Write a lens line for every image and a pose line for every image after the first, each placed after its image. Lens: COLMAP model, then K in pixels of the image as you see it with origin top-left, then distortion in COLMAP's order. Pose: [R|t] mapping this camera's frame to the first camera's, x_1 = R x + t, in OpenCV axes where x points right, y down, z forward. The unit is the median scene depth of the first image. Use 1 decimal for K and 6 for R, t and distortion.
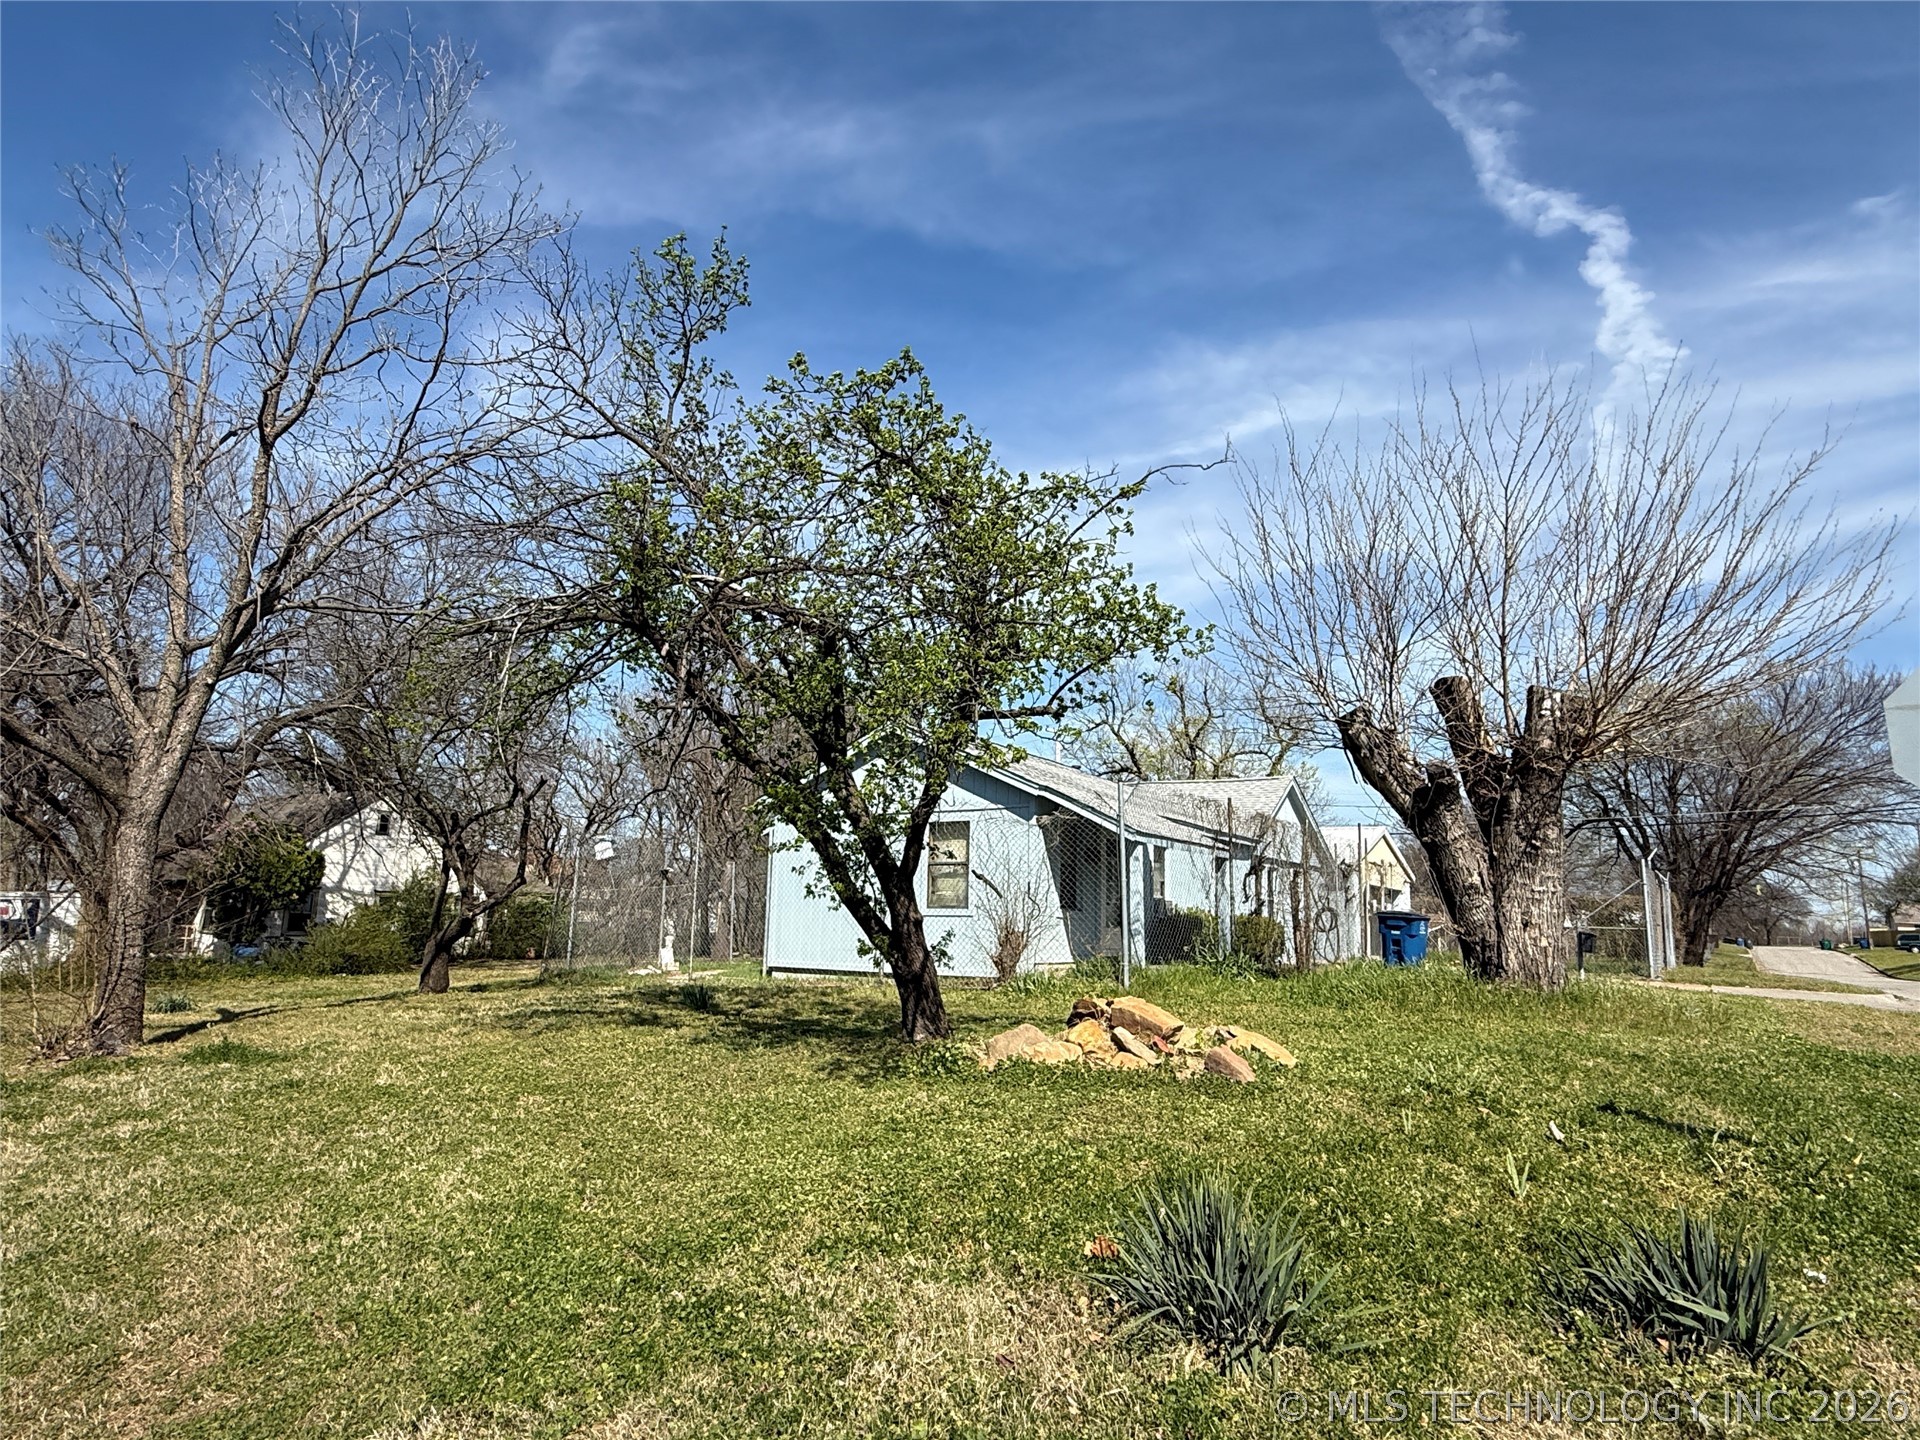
lens RADIAL K [[1125.1, 0, 970.4], [0, 1125.1, 723.8], [0, 0, 1]] dist [-0.006294, 0.001488]
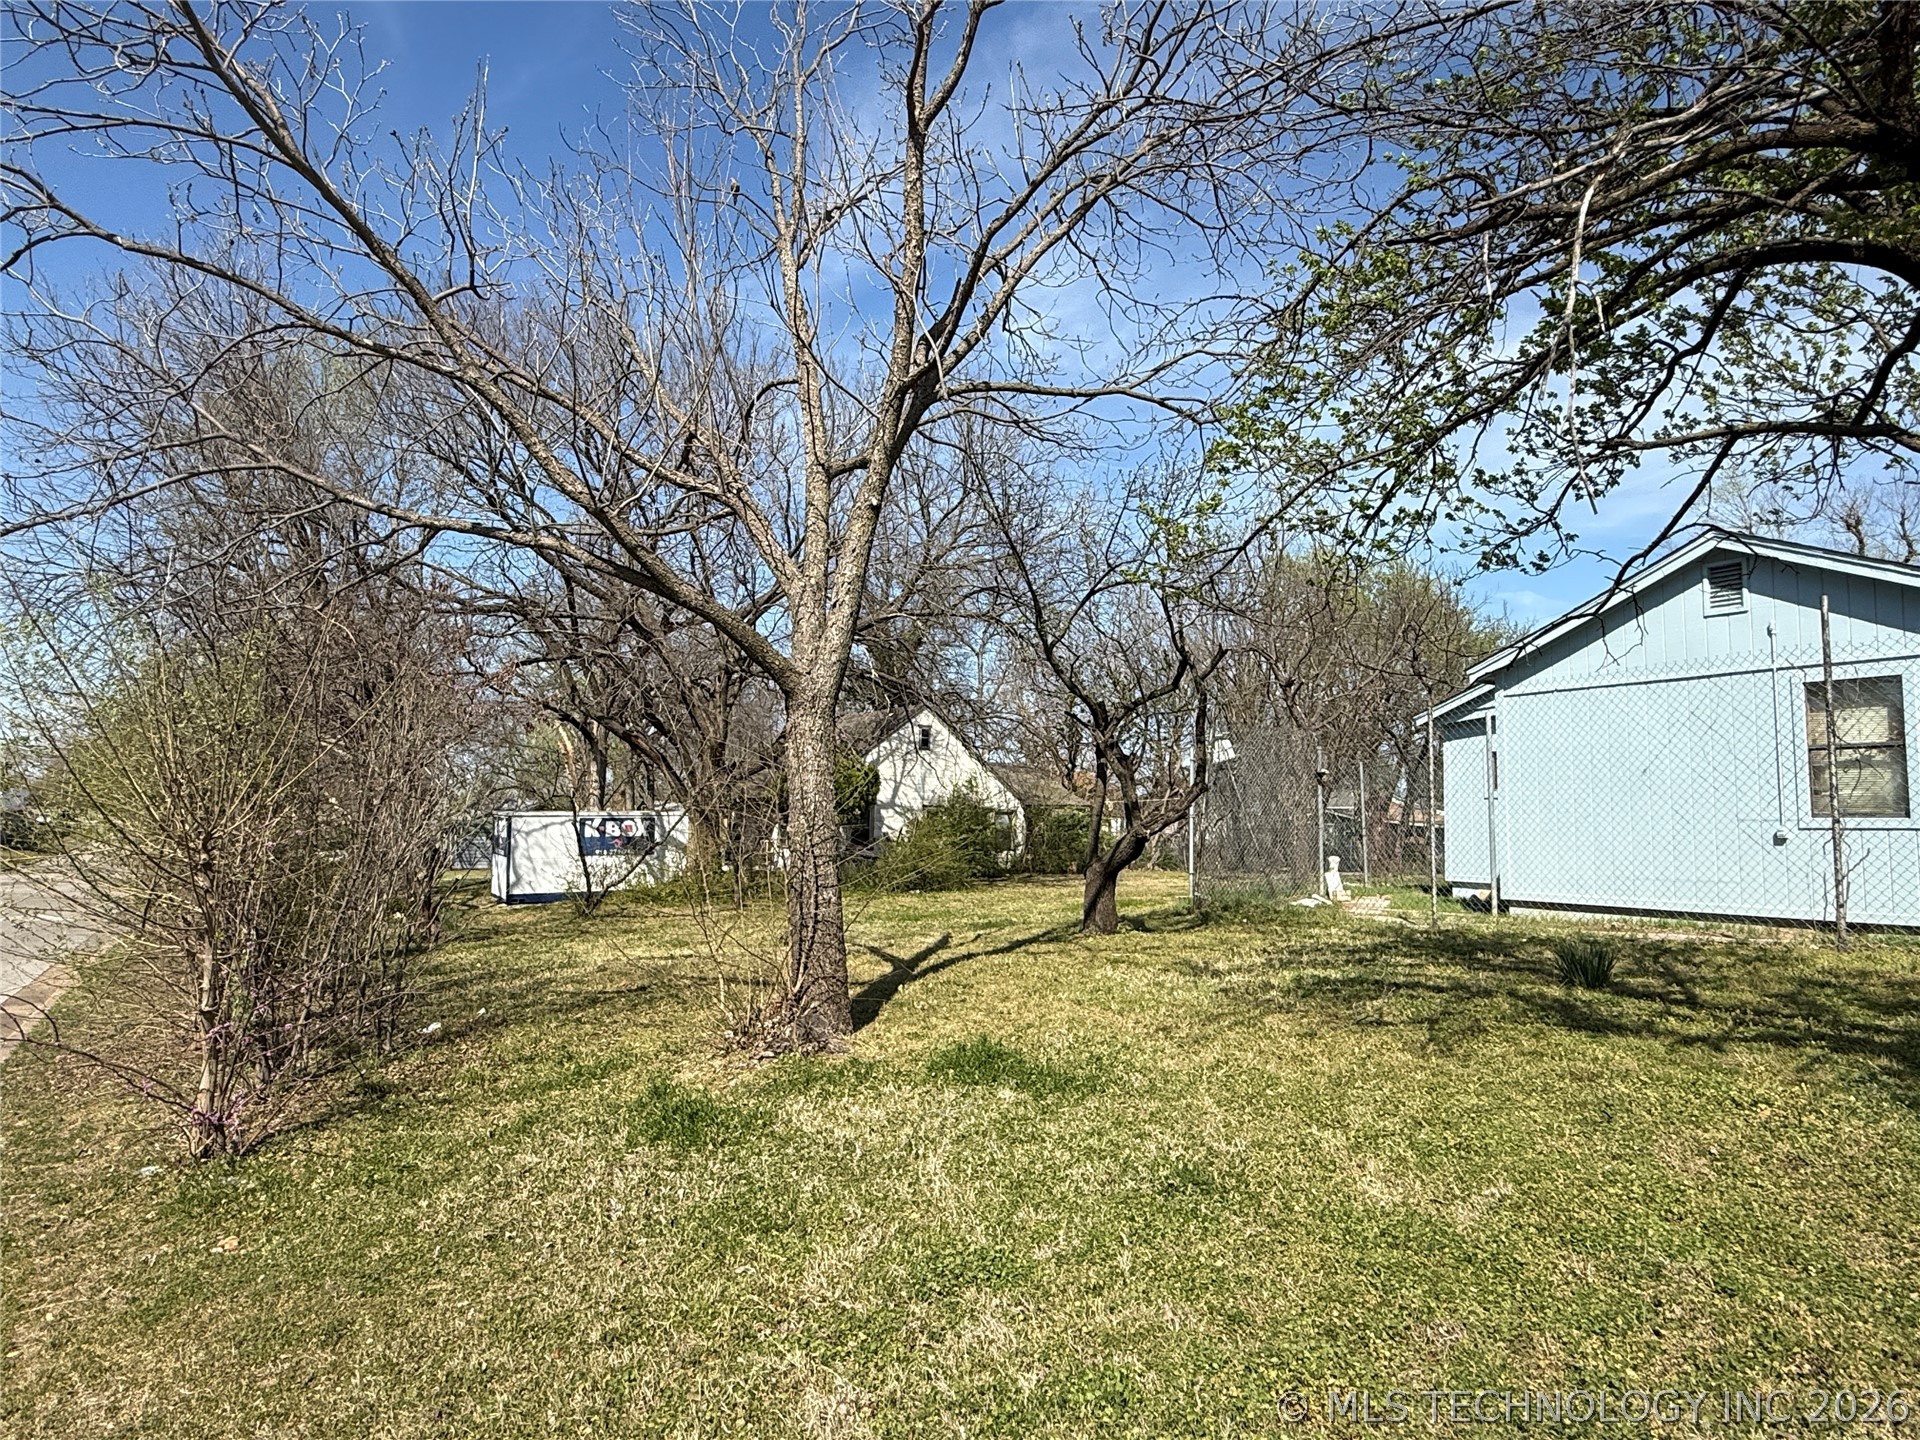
lens RADIAL K [[1128.6, 0, 955.1], [0, 1128.6, 718.9], [0, 0, 1]] dist [-0.008272, -0.000186]
pose [[0.914663, -0.045311, -0.401670, -0.110008], [0.075060, 0.995454, 0.058629, 0.017443], [0.397188, -0.083775, 0.913906, 0.115147]]
